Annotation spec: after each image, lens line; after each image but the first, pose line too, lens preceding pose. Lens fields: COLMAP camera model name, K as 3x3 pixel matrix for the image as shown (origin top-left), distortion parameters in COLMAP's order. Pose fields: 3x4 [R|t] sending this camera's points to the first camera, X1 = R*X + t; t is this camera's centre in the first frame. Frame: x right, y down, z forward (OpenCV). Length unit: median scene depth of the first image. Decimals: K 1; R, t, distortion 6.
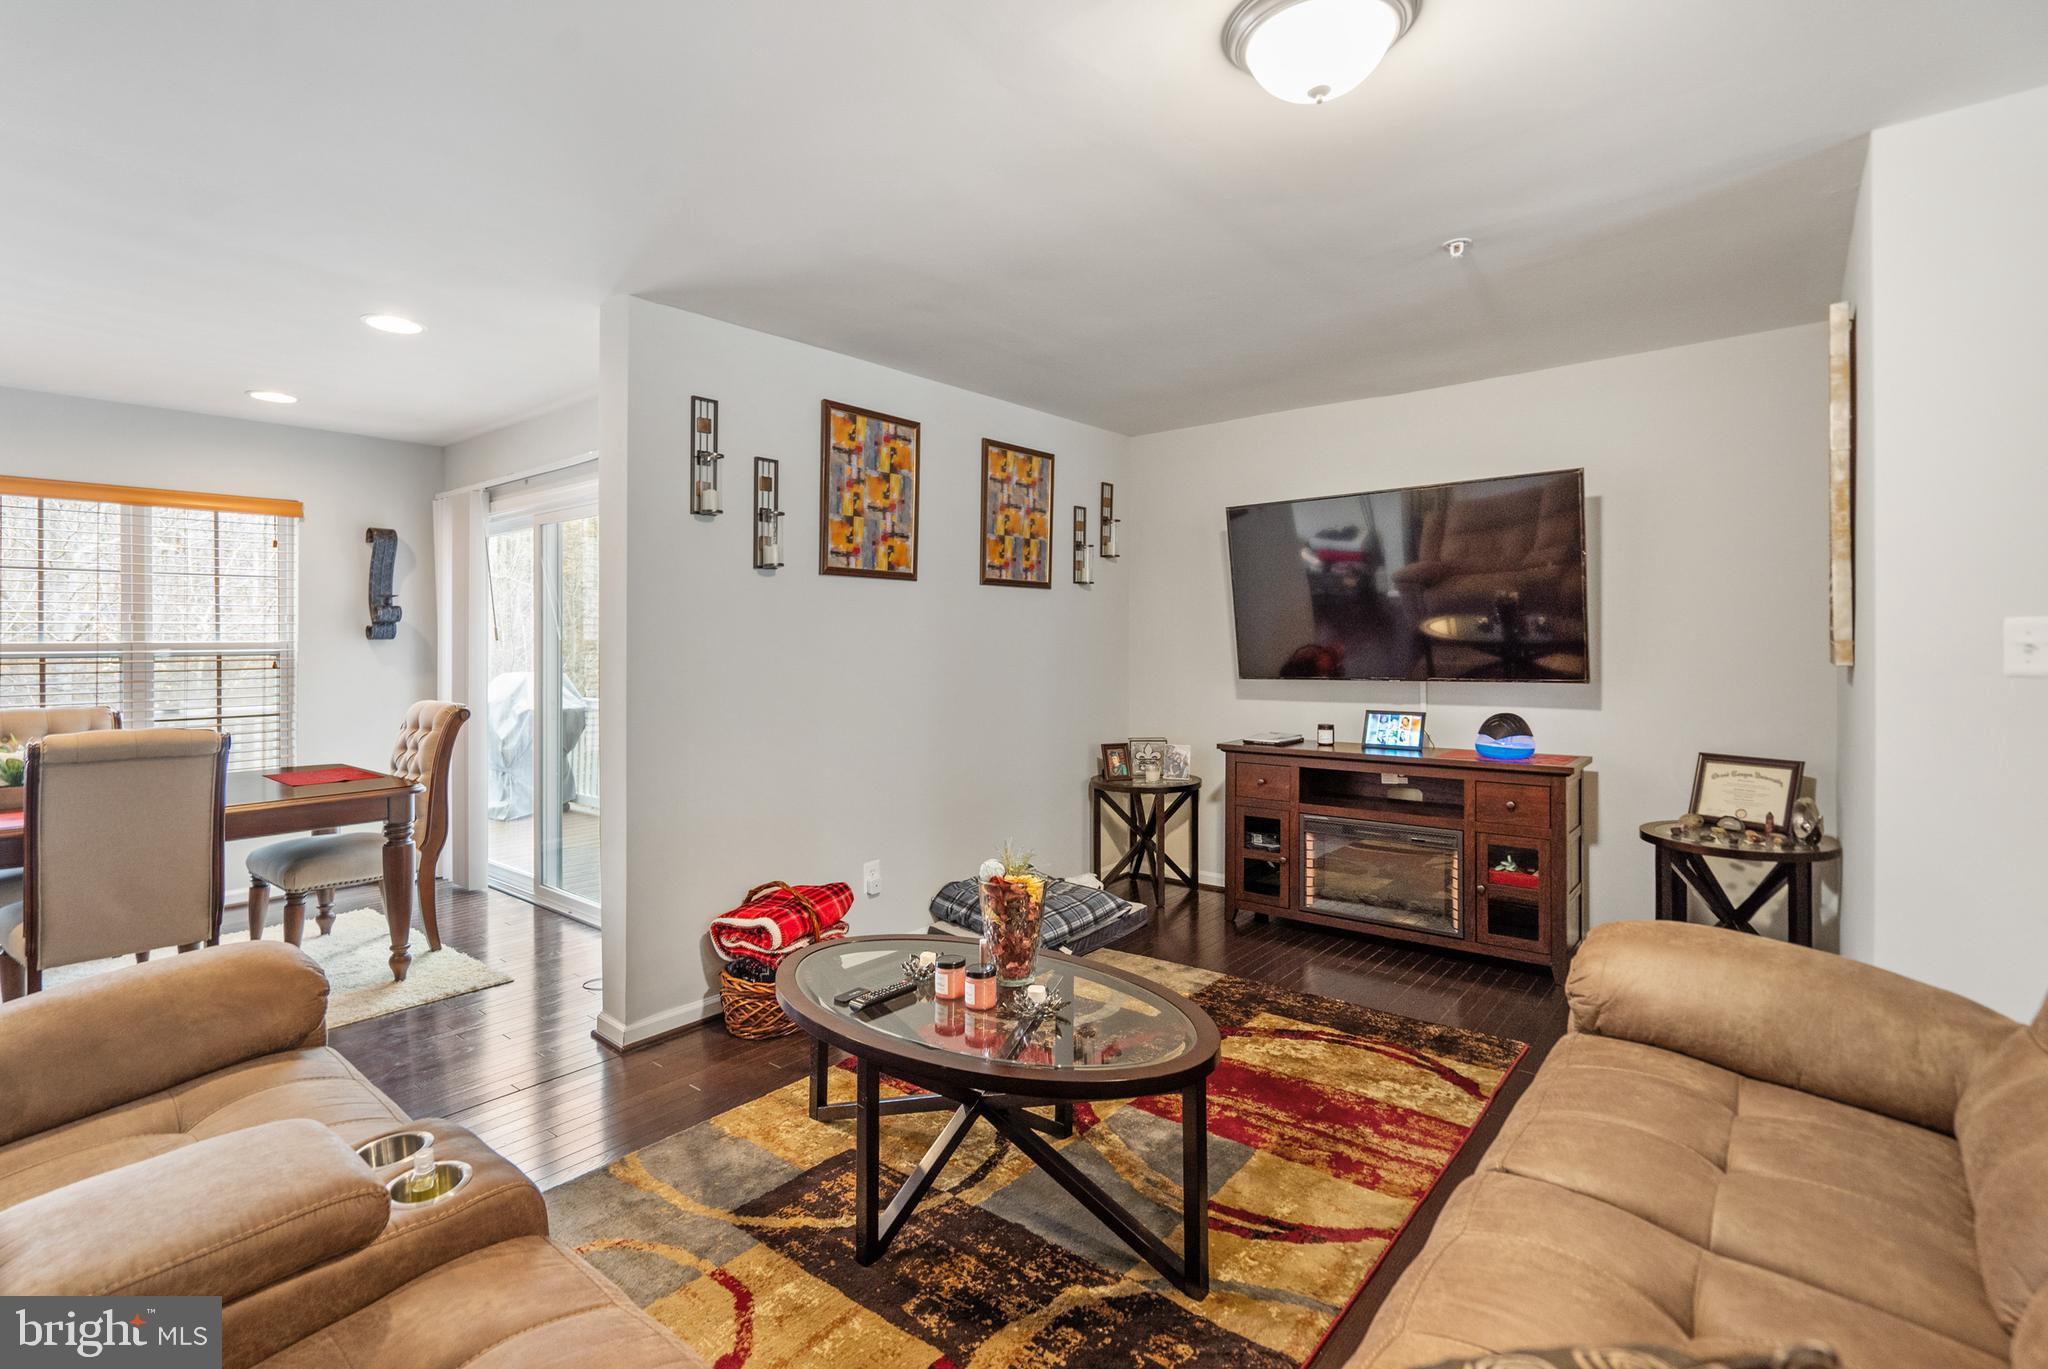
lens RADIAL K [[971.7, 0, 1015.7], [0, 971.7, 644.7], [0, 0, 1]] dist [-0.001317, -0.000280]
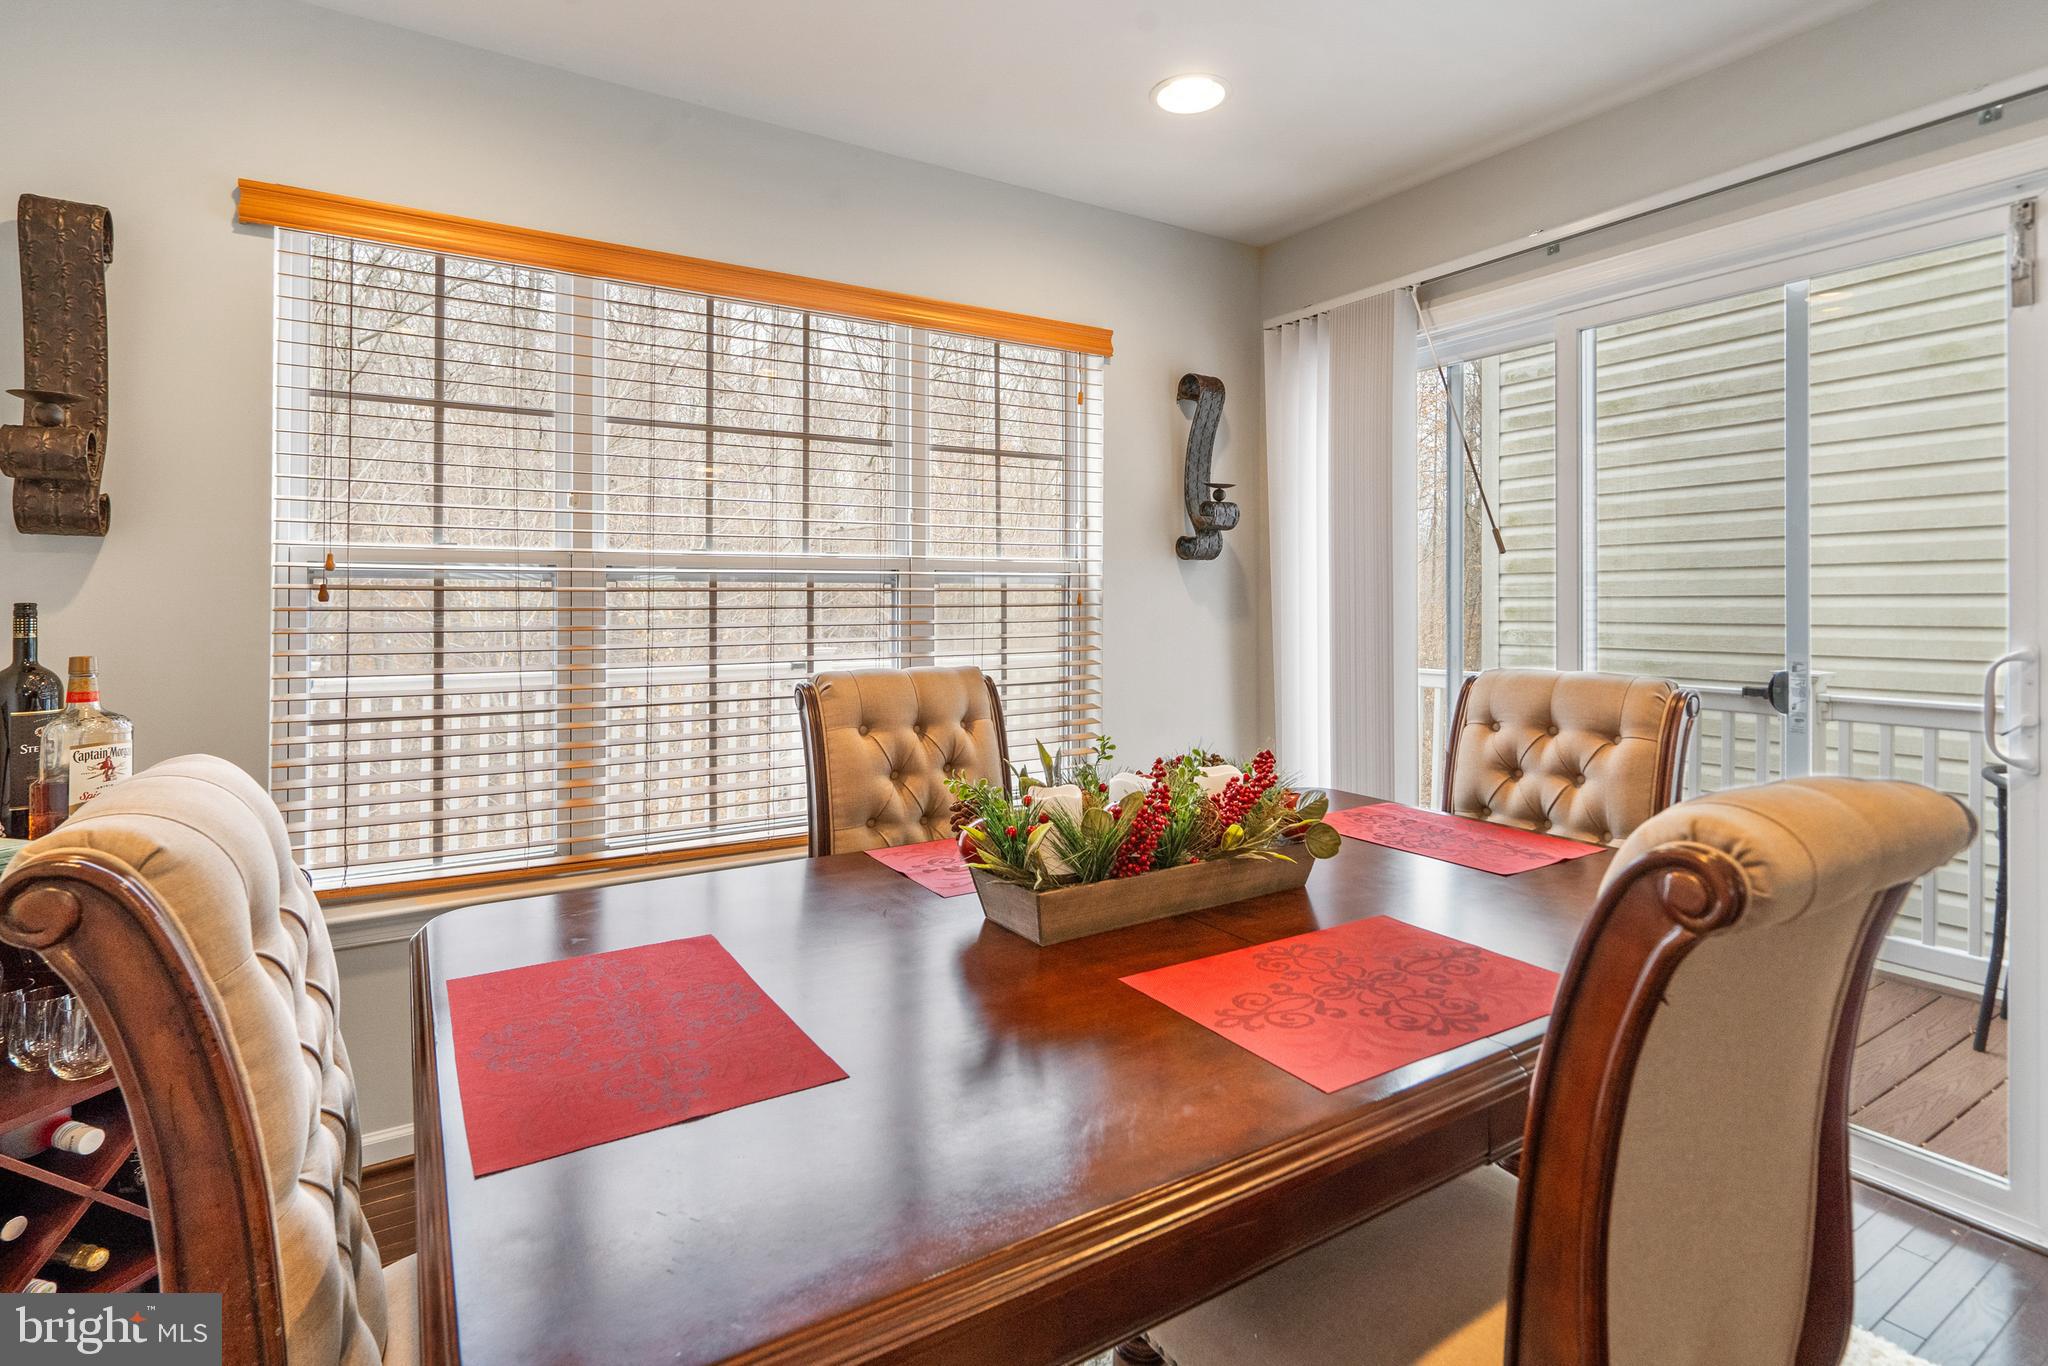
lens RADIAL K [[993.2, 0, 1024.7], [0, 993.2, 611.1], [0, 0, 1]] dist [-0.001222, 0.001058]
pose [[0.954116, 0.008699, -0.299310, -0.599168], [-0.004997, 0.999901, 0.013133, 0.020370], [0.299395, -0.011035, 0.954066, 0.395361]]
